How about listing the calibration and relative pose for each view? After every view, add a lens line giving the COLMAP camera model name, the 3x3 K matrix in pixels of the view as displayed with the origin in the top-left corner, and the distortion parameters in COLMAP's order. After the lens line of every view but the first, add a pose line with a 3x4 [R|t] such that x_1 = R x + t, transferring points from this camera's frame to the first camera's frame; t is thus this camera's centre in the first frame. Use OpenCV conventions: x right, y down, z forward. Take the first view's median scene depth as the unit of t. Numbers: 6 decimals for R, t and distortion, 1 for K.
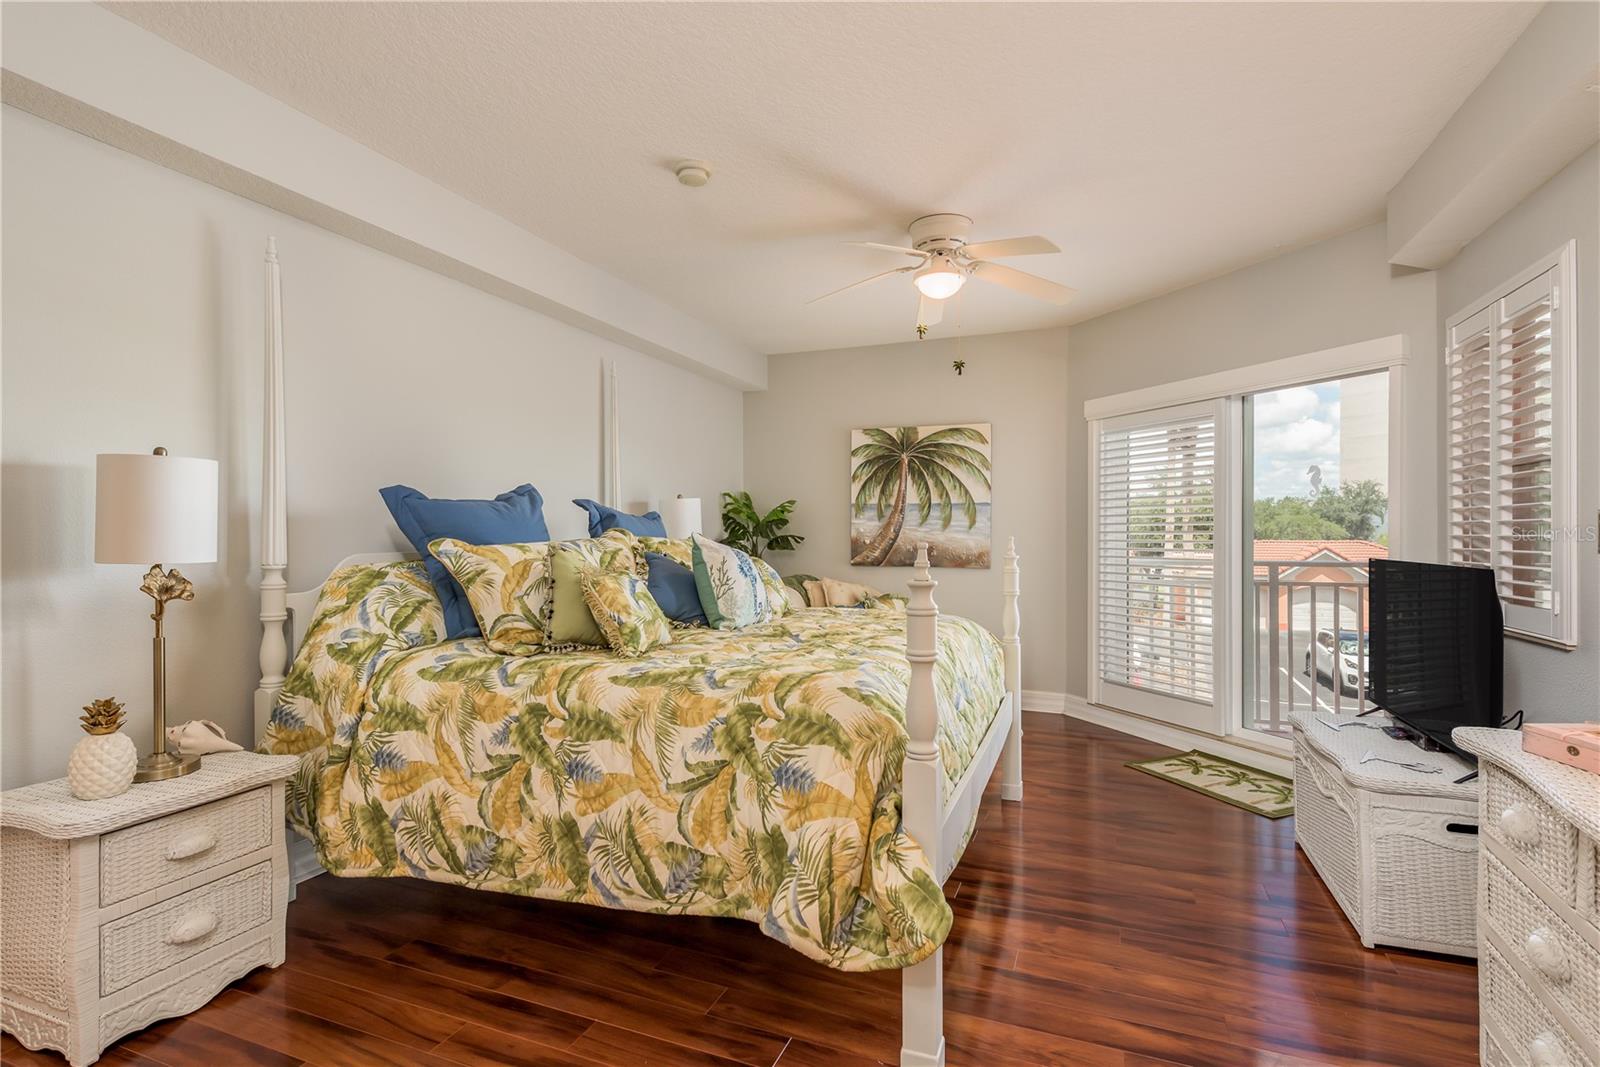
lens RADIAL K [[768.9, 0, 800.0], [0, 768.9, 533.5], [0, 0, 1]] dist [0.014478, -0.000384]
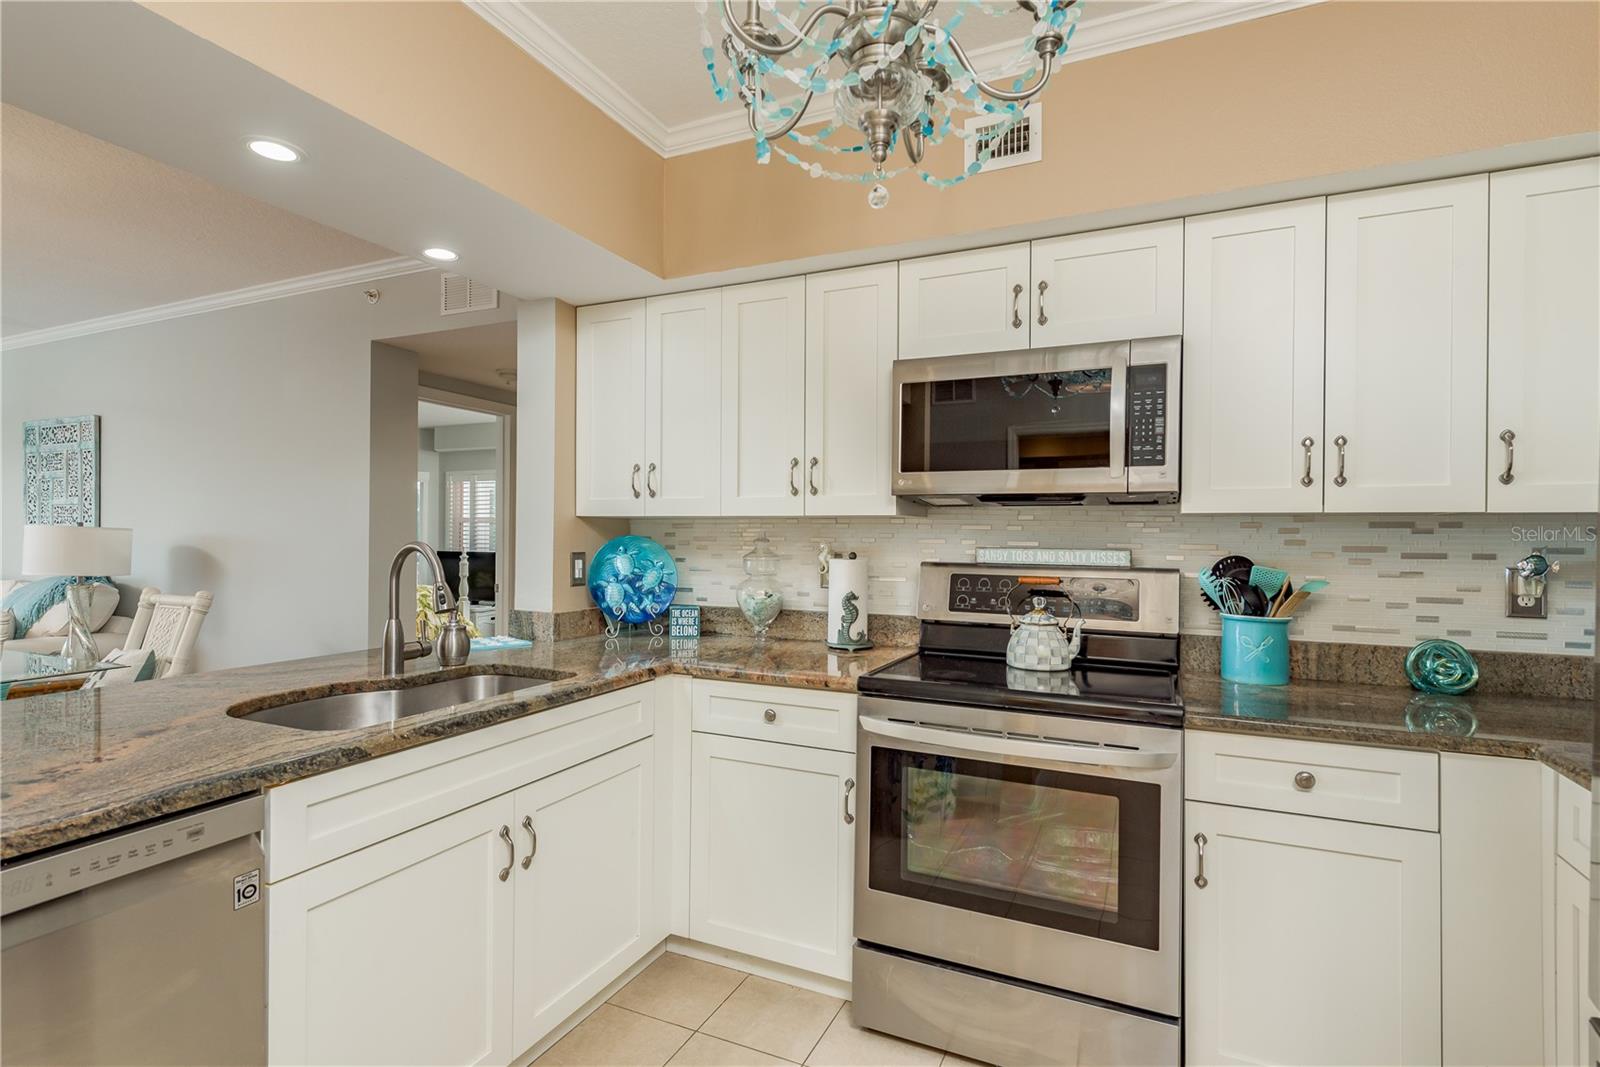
lens RADIAL K [[783.7, 0, 800.2], [0, 783.7, 536.9], [0, 0, 1]] dist [0.009026, -0.000893]
pose [[0.045979, 0.007215, 0.998916, -3.161620], [-0.008750, 0.999938, -0.006820, -0.021182], [-0.998904, -0.008427, 0.046040, -0.765304]]
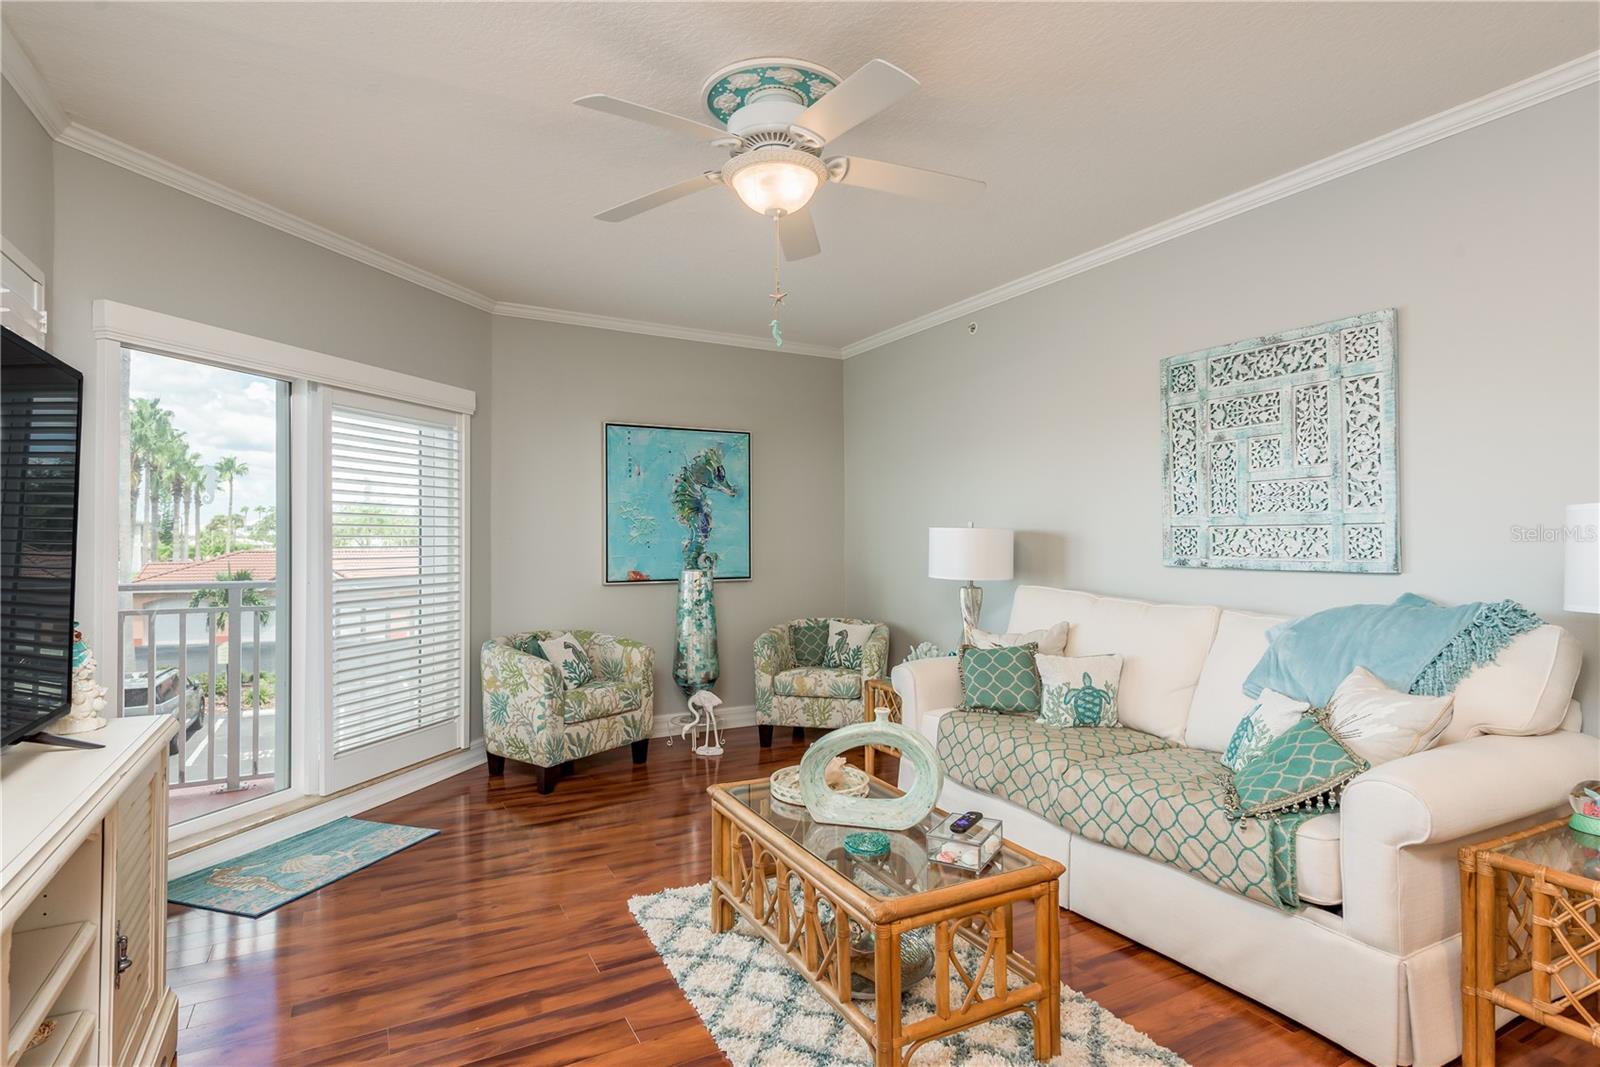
lens RADIAL K [[812.8, 0, 805.0], [0, 812.8, 540.5], [0, 0, 1]] dist [0.010029, -0.000937]
pose [[0.623757, 0.003836, 0.781609, -2.540237], [-0.001270, 0.999992, -0.003894, 0.000822], [-0.781617, 0.001436, 0.623757, 1.361214]]
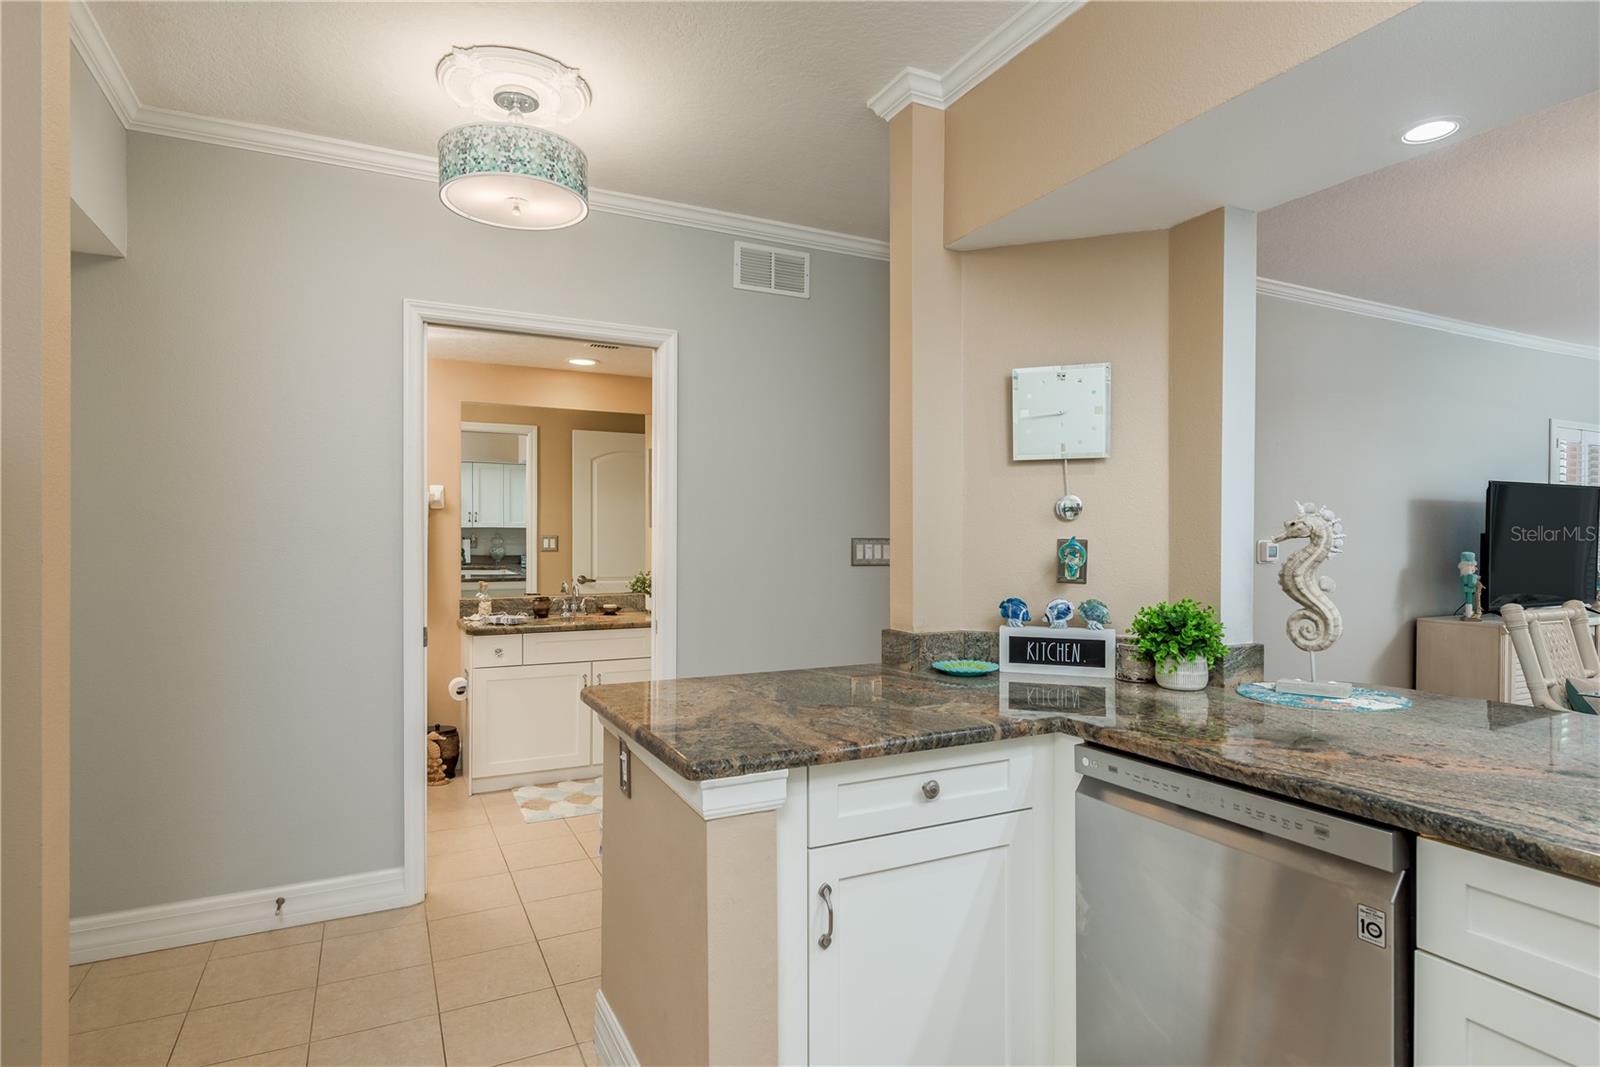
lens RADIAL K [[839.4, 0, 800.0], [0, 839.4, 533.5], [0, 0, 1]] dist [0.017951, -0.000625]
pose [[0.757323, 0.002679, -0.653035, -2.503502], [-0.001767, 0.999996, 0.002053, -0.029559], [0.653038, -0.000401, 0.757325, -1.030016]]
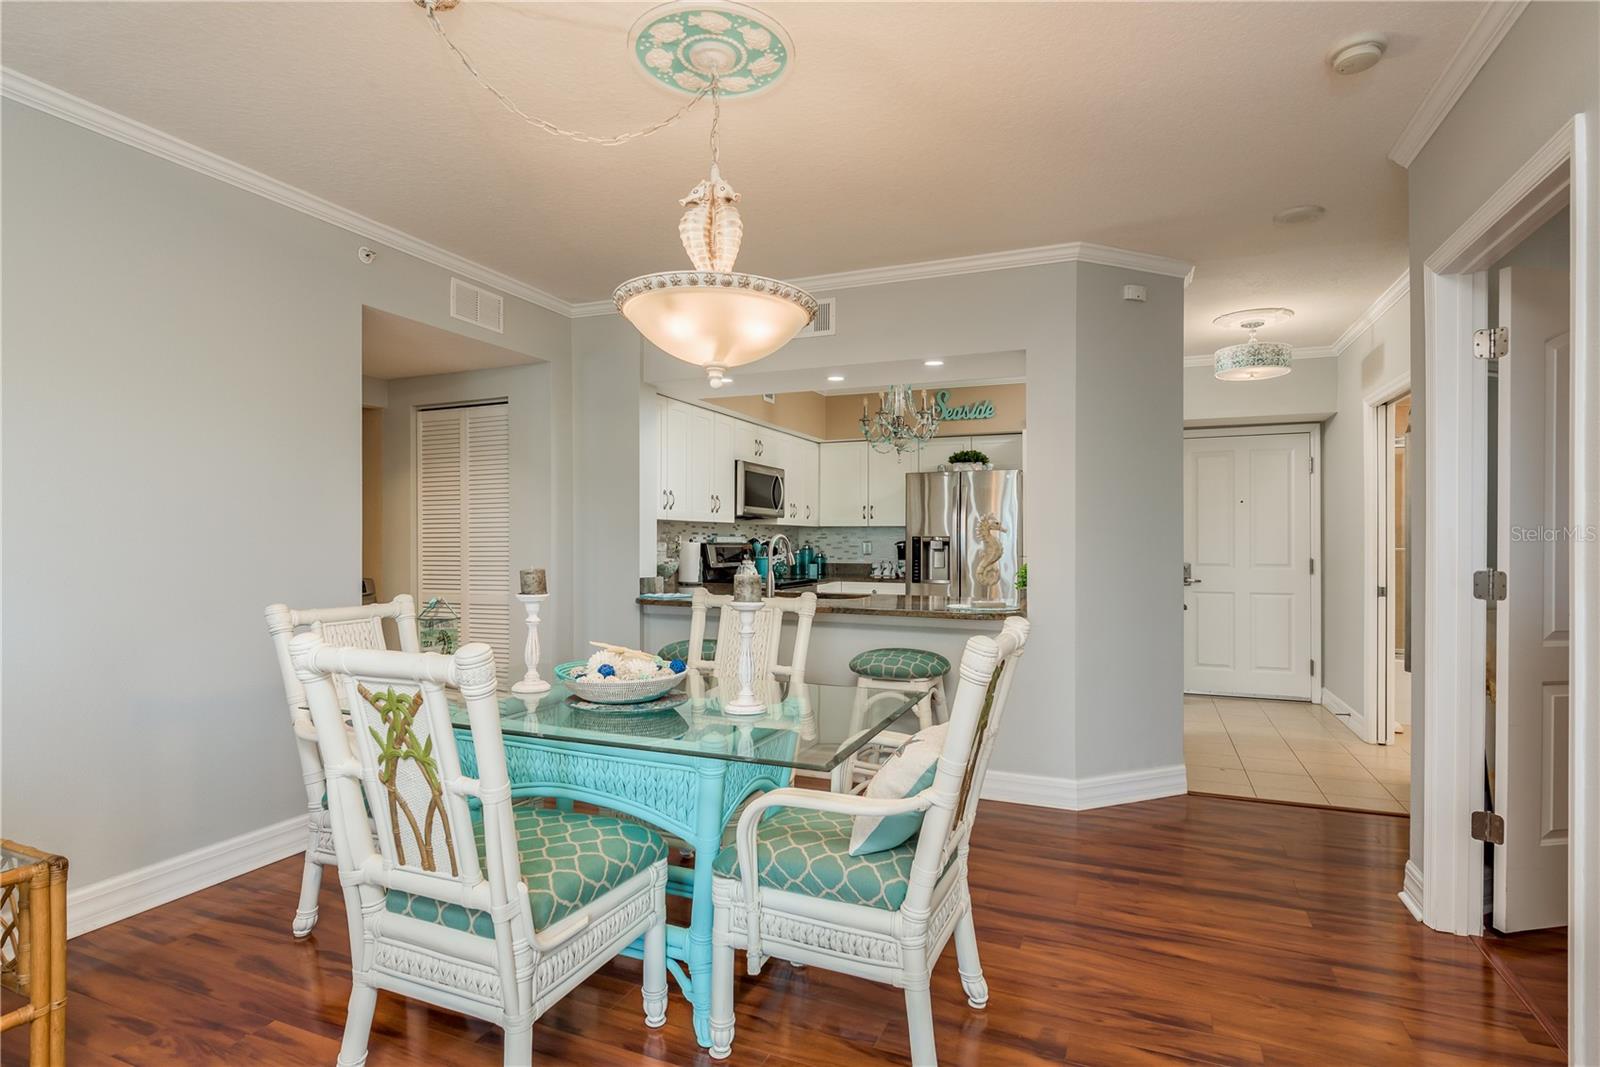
lens RADIAL K [[812.8, 0, 805.0], [0, 812.8, 540.5], [0, 0, 1]] dist [0.010029, -0.000937]
pose [[-0.999991, 0.003959, -0.001573, -2.264073], [0.003957, 0.999991, 0.001596, -0.002532], [0.001580, 0.001590, -0.999997, 2.010867]]
